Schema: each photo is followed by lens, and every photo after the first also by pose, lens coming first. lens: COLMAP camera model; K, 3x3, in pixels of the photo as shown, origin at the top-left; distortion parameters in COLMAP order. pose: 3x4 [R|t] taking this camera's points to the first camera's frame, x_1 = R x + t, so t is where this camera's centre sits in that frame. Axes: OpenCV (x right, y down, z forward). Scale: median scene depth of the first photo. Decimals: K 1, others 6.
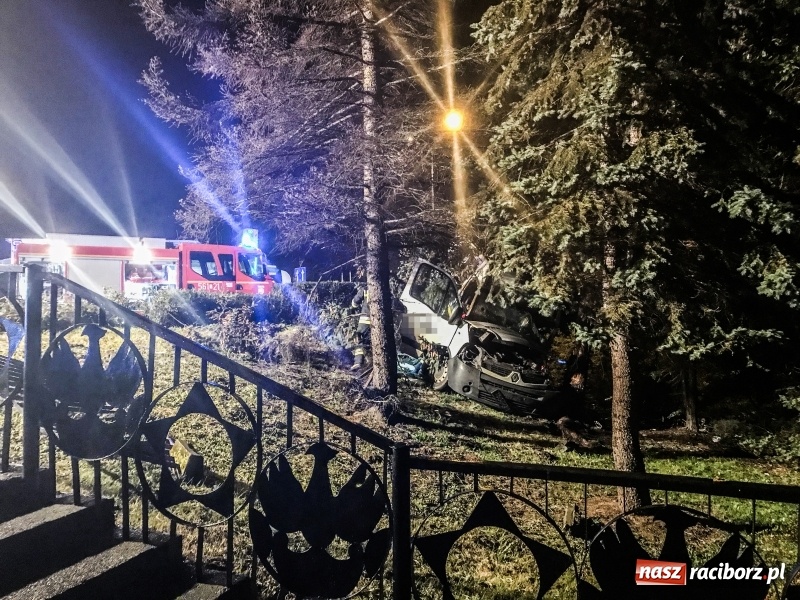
lens RADIAL K [[659.6, 0, 402.1], [0, 659.6, 292.9], [0, 0, 1]] dist [0.021334, -0.008020]
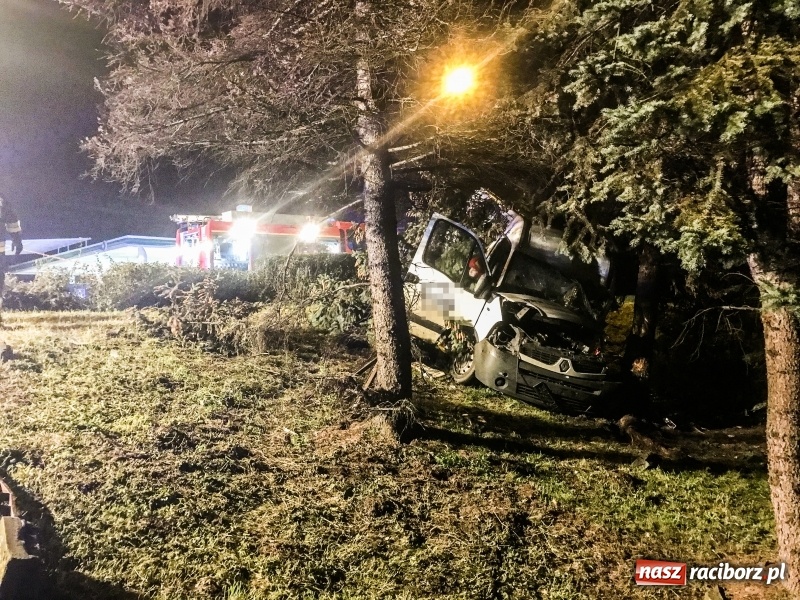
lens RADIAL K [[659.6, 0, 401.9], [0, 659.6, 296.2], [0, 0, 1]] dist [0.021334, -0.008020]
pose [[0.999760, -0.021015, -0.006208, -0.010792], [0.021217, 0.999178, 0.034541, 0.020415], [0.005477, -0.034664, 0.999384, 0.275007]]
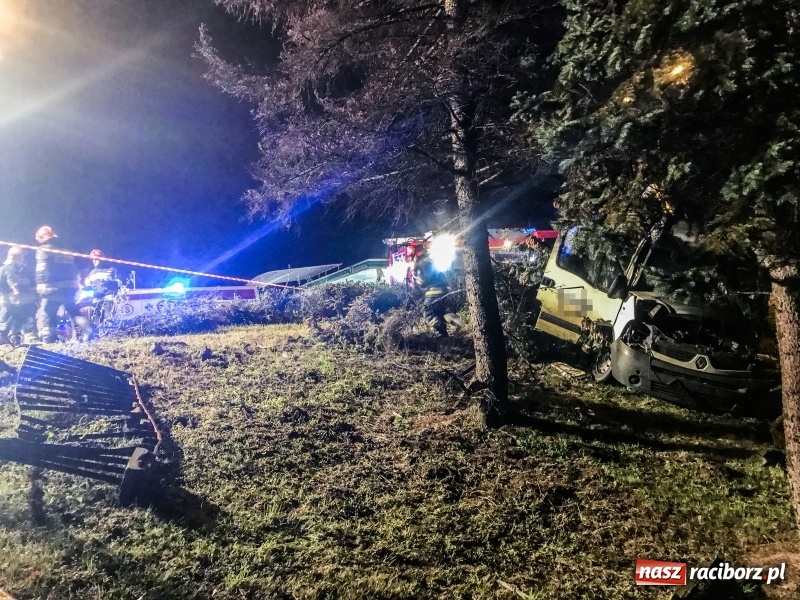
lens RADIAL K [[659.6, 0, 399.6], [0, 659.6, 292.4], [0, 0, 1]] dist [0.021334, -0.008020]
pose [[0.925257, -0.071622, -0.372517, 0.159961], [0.073913, 0.997231, -0.008148, 0.034218], [0.372069, -0.019995, 0.927989, 0.206086]]
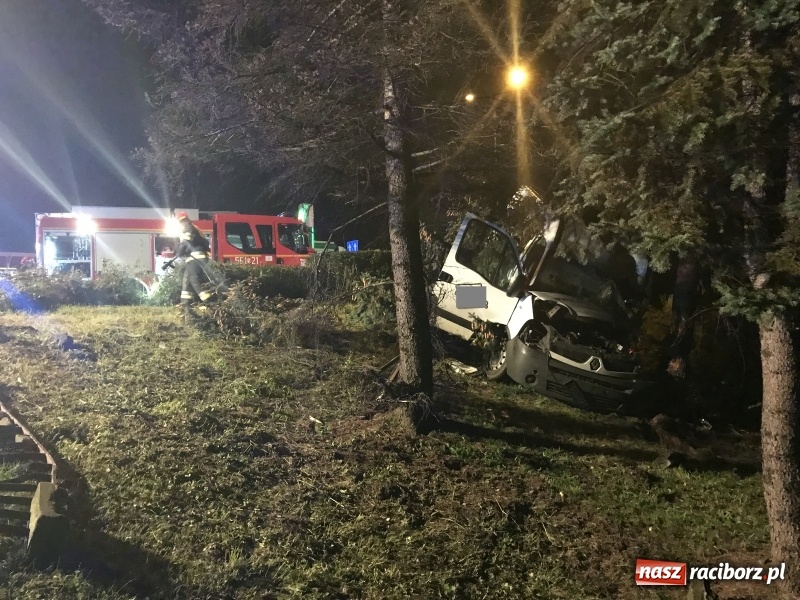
lens RADIAL K [[659.6, 0, 398.9], [0, 659.6, 296.2], [0, 0, 1]] dist [0.021334, -0.008020]
pose [[0.994061, -0.013961, -0.107926, 0.032930], [0.018142, 0.999118, 0.037858, 0.018456], [0.107302, -0.039592, 0.993438, 0.245530]]
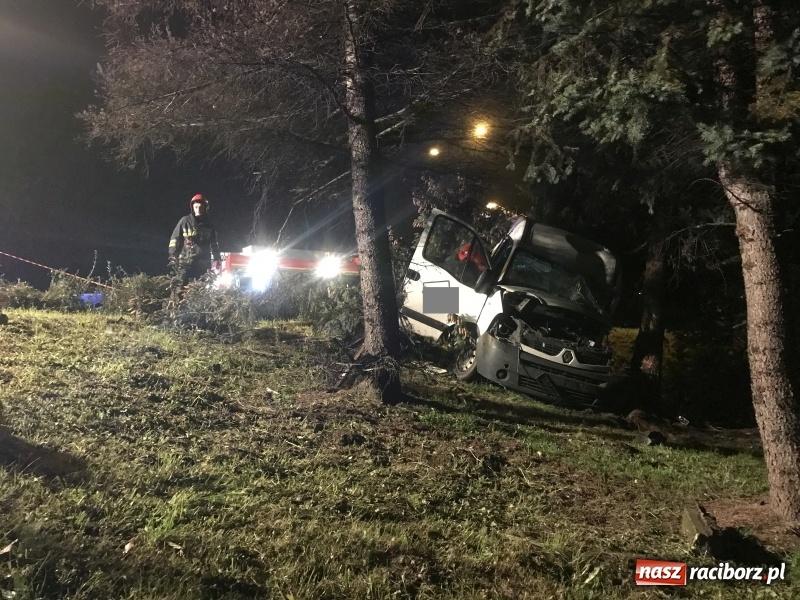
lens RADIAL K [[659.6, 0, 400.5], [0, 659.6, 294.4], [0, 0, 1]] dist [0.021334, -0.008020]
pose [[0.997995, -0.032784, -0.054147, 0.030404], [0.029179, 0.997388, -0.066079, 0.116607], [0.056171, 0.064366, 0.996344, 0.279951]]
